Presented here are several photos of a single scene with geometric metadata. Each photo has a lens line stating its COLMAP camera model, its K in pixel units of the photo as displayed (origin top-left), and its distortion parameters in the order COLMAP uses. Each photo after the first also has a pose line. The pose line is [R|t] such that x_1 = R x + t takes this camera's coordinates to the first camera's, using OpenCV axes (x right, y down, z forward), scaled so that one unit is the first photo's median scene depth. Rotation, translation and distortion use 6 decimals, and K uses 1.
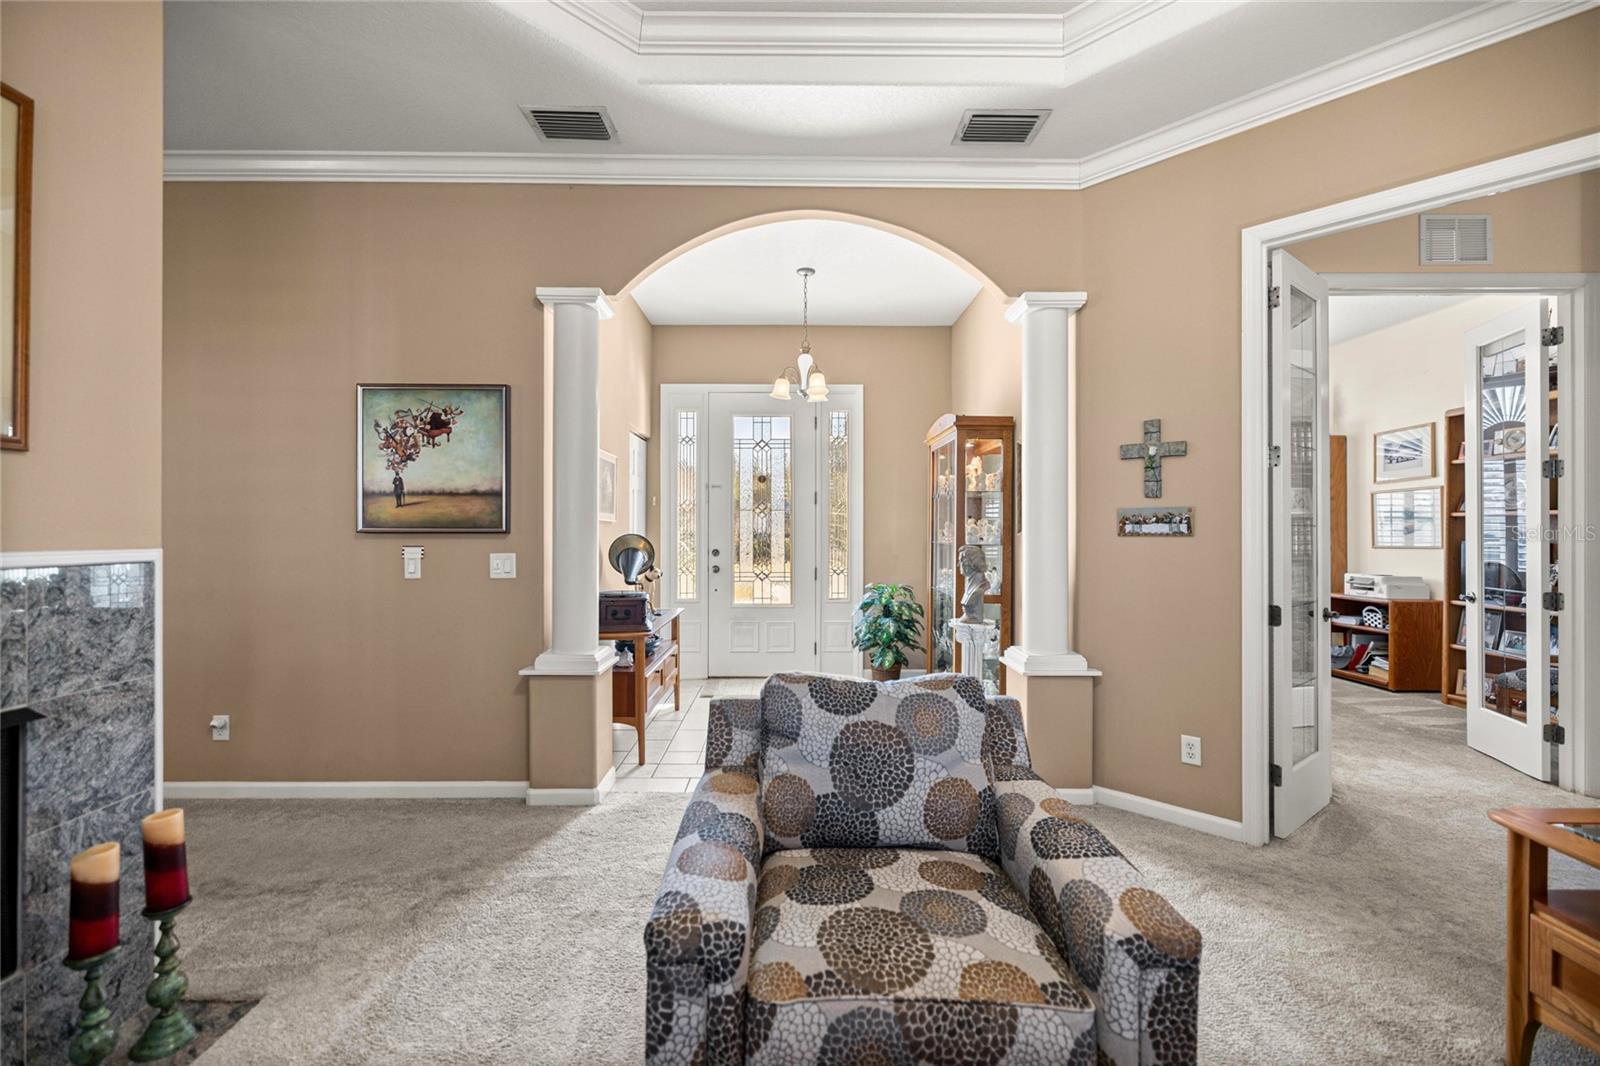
lens RADIAL K [[671.9, 0, 796.4], [0, 671.9, 532.4], [0, 0, 1]] dist [-0.000615, 0.000729]
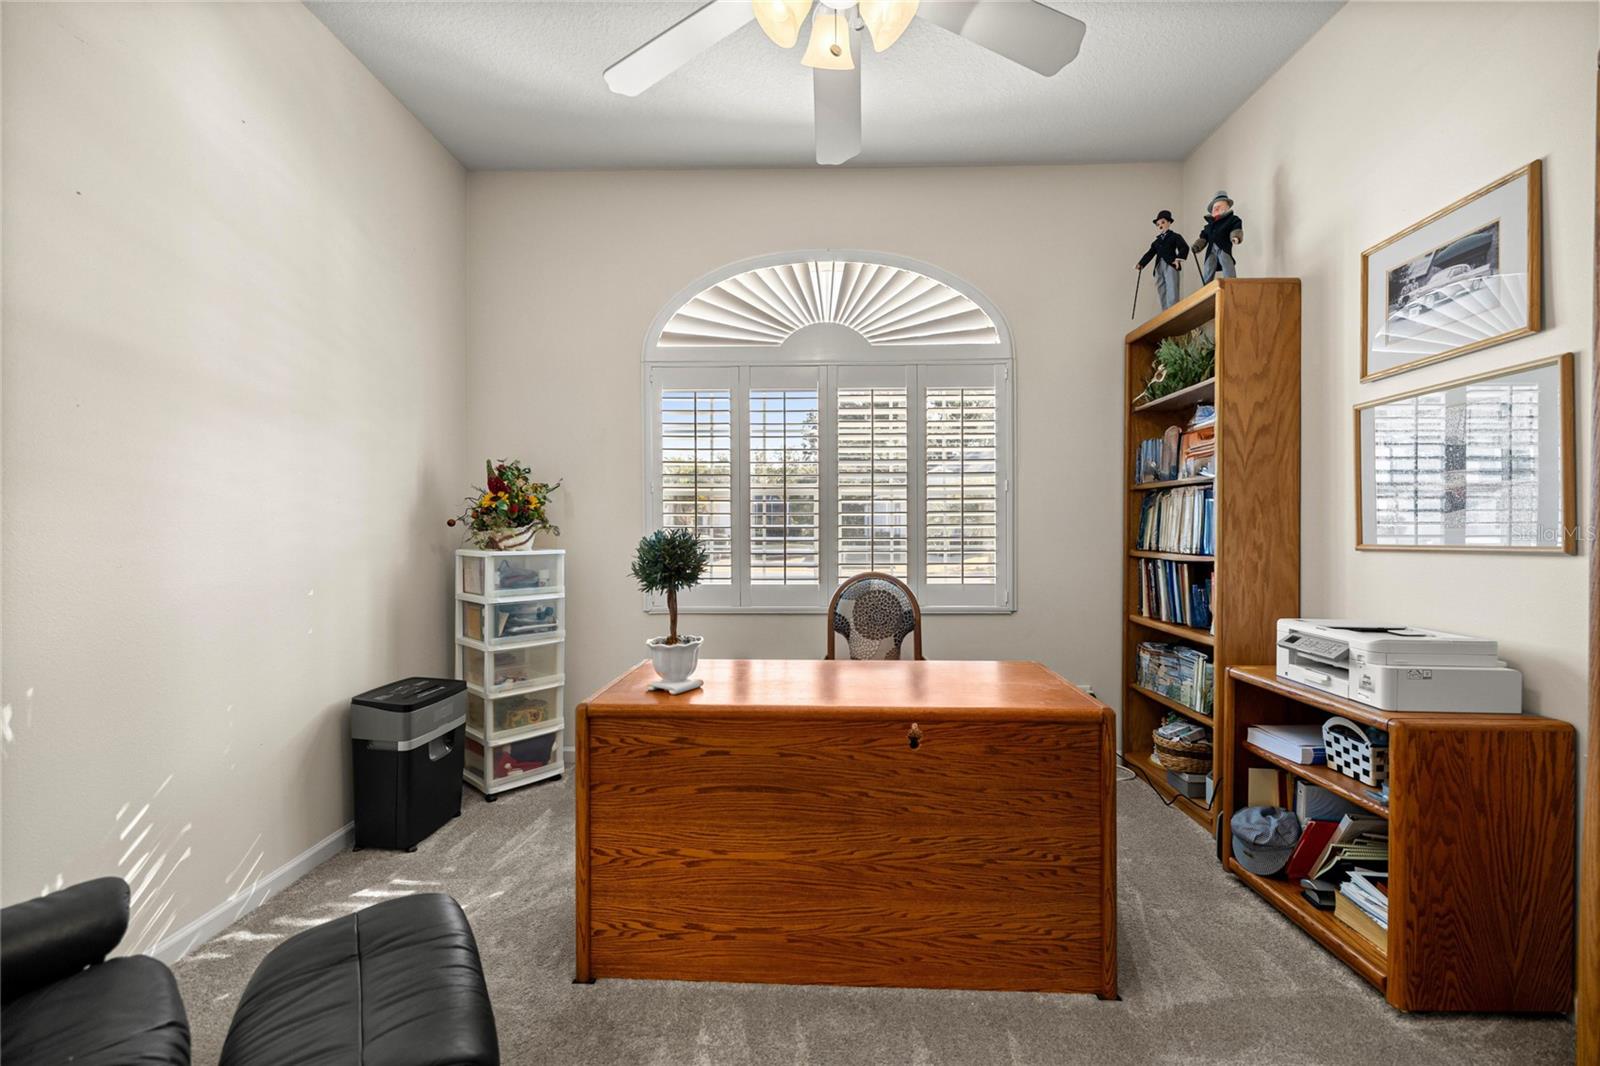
lens RADIAL K [[671.9, 0, 802.5], [0, 671.9, 537.1], [0, 0, 1]] dist [-0.000615, 0.000729]
pose [[0.999644, -0.004840, -0.026223, 0.576823], [0.005129, 0.999927, 0.010931, 0.010683], [0.026168, -0.011062, 0.999596, 0.636646]]
